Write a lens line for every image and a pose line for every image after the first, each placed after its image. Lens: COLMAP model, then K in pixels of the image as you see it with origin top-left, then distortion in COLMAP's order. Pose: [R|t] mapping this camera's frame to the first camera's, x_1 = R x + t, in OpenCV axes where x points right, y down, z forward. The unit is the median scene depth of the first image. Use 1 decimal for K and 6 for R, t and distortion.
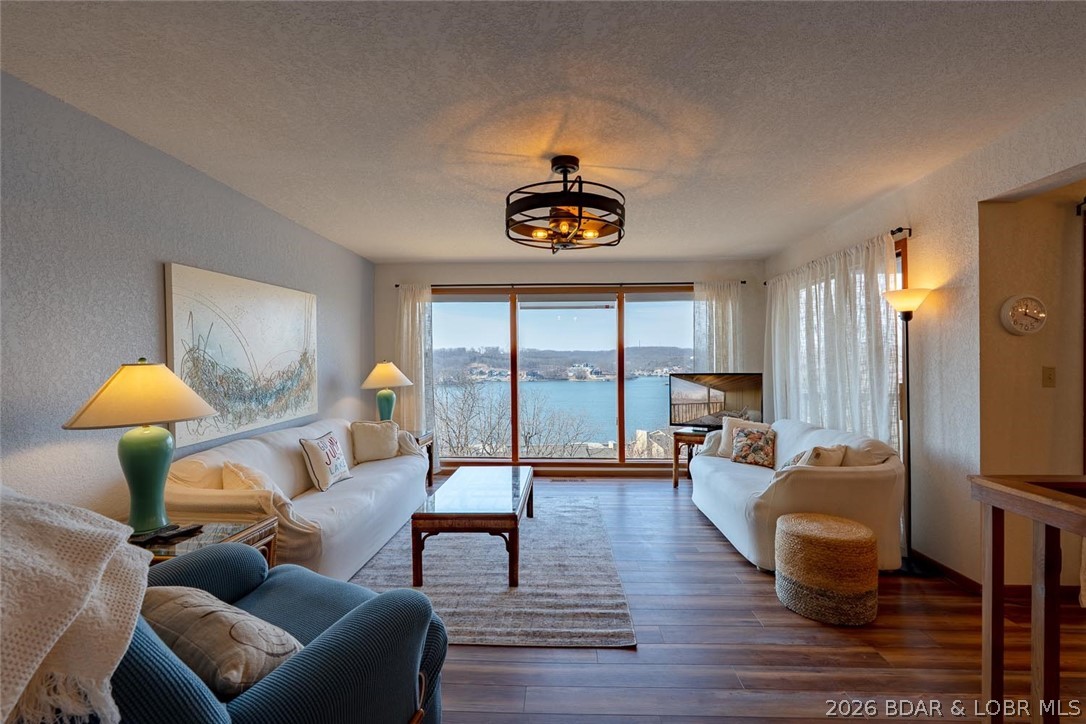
lens RADIAL K [[491.3, 0, 557.9], [0, 491.3, 357.5], [0, 0, 1]] dist [-0.004549, 0.001296]
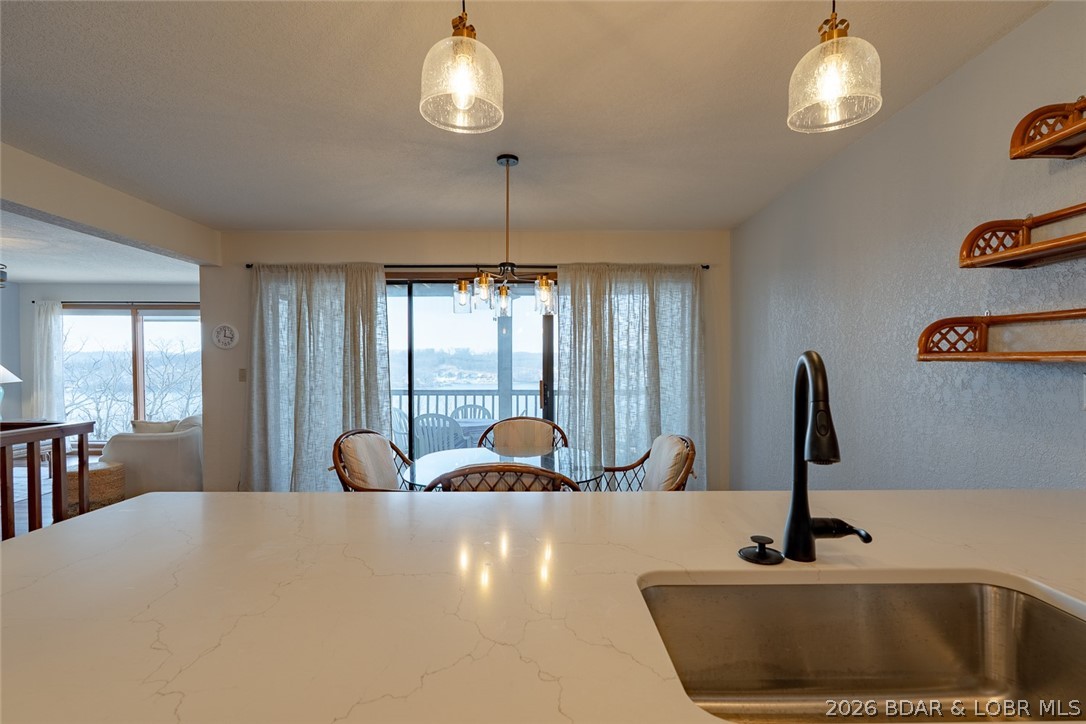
lens RADIAL K [[491.3, 0, 543.1], [0, 491.3, 368.6], [0, 0, 1]] dist [-0.004549, 0.001296]
pose [[0.999331, 0.002744, 0.036464, 1.538920], [-0.003455, 0.999805, 0.019435, -0.011459], [-0.036404, -0.019548, 0.999146, -0.481376]]
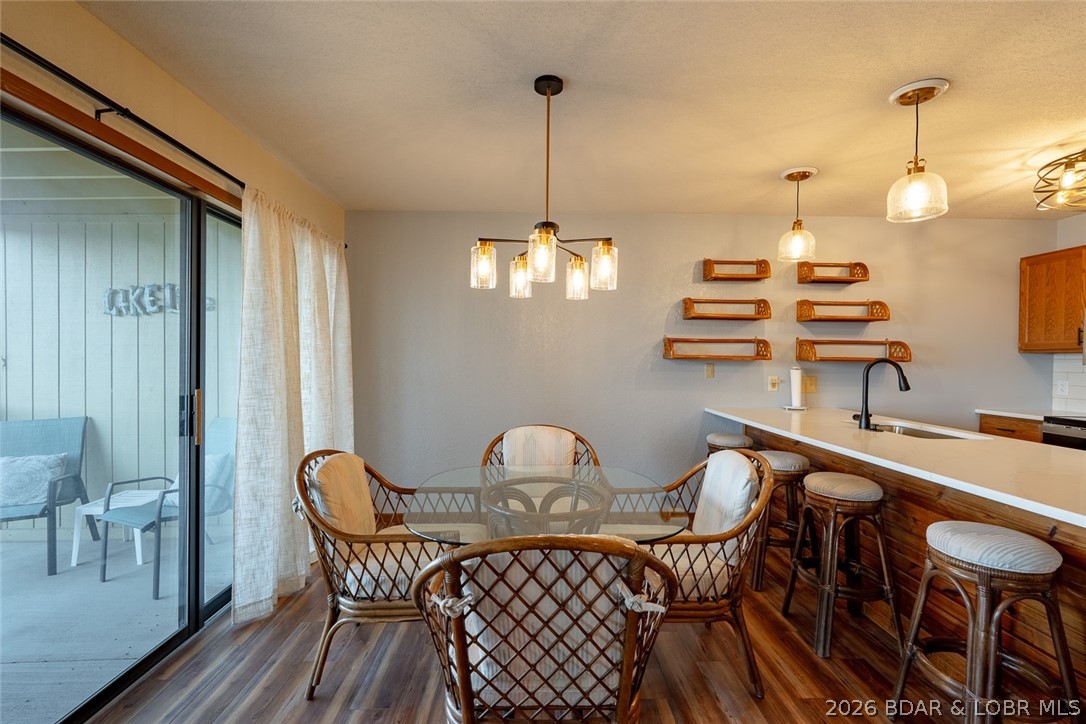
lens RADIAL K [[491.3, 0, 543.2], [0, 491.3, 362.6], [0, 0, 1]] dist [-0.004549, 0.001296]
pose [[-0.050830, -0.005291, 0.998693, 0.888200], [-0.014596, 0.999883, 0.004554, -0.001931], [-0.998601, -0.014345, -0.050901, 0.382429]]
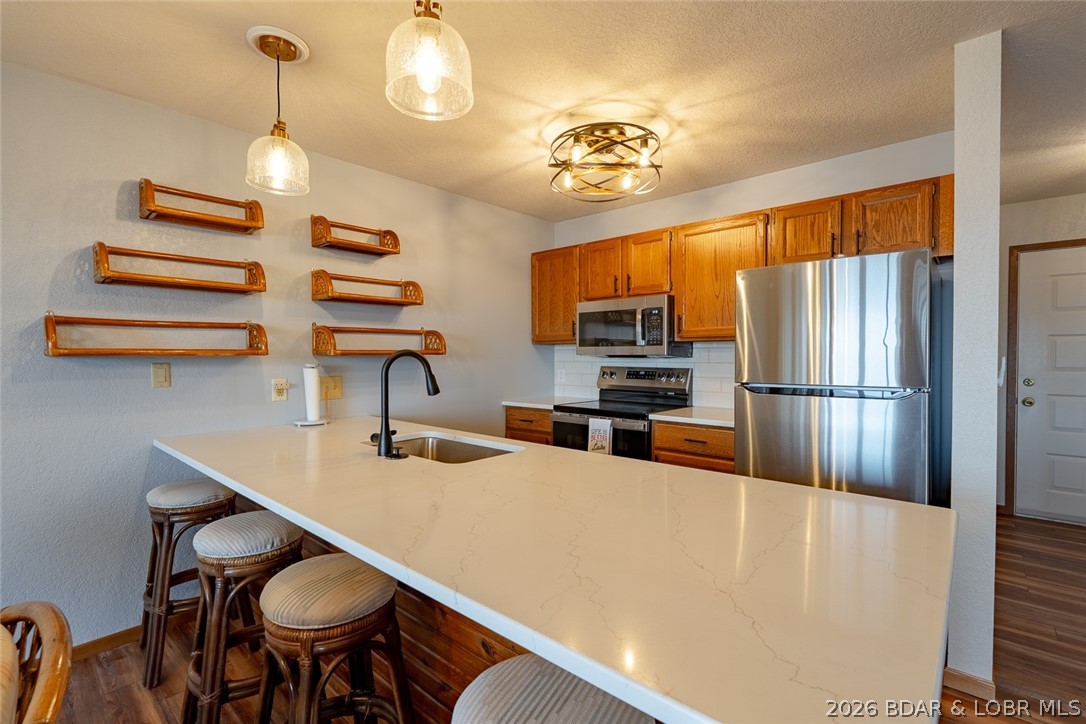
lens RADIAL K [[491.3, 0, 543.3], [0, 491.3, 363.7], [0, 0, 1]] dist [-0.004549, 0.001296]
pose [[-0.764219, -0.005106, 0.644936, 1.193068], [0.006133, 0.999866, 0.015184, -0.006049], [-0.644927, 0.015559, -0.764086, 0.102406]]
